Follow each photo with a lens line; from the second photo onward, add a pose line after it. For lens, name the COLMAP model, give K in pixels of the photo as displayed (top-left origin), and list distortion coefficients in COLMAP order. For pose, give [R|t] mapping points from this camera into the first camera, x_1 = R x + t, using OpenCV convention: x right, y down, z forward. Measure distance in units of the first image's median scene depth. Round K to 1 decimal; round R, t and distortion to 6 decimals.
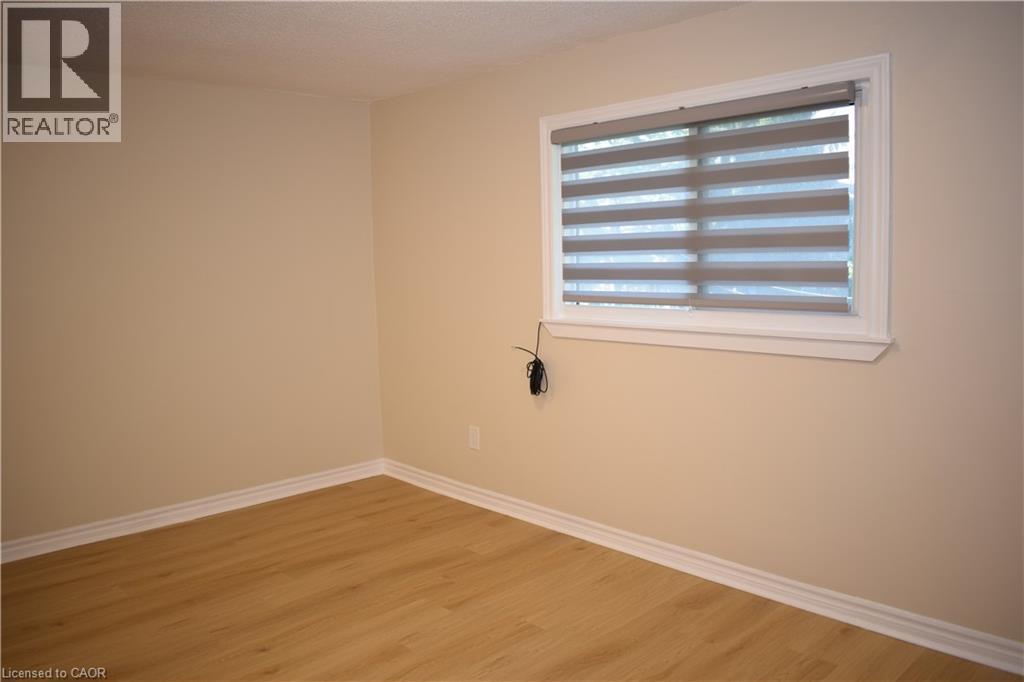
lens RADIAL K [[799.7, 0, 513.4], [0, 799.7, 344.4], [0, 0, 1]] dist [-0.100990, 0.012968]
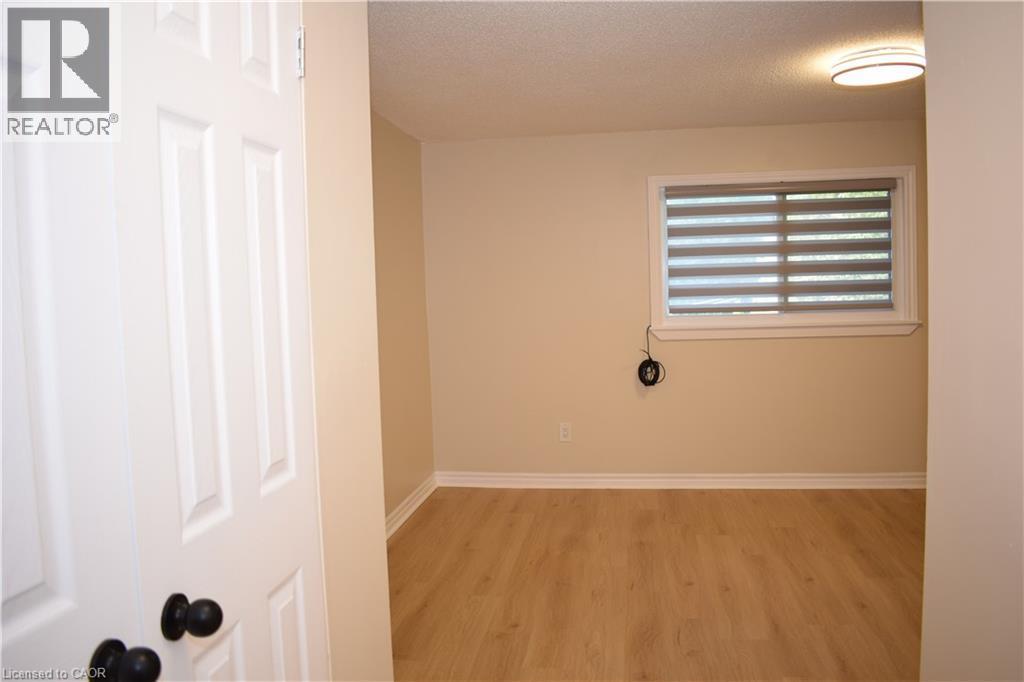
lens RADIAL K [[799.7, 0, 513.4], [0, 799.7, 344.4], [0, 0, 1]] dist [-0.100990, 0.012968]
pose [[0.789111, -0.049389, 0.612262, -1.111252], [0.083015, 0.996192, -0.026635, 0.014031], [-0.608615, 0.071845, 0.790206, 0.116597]]
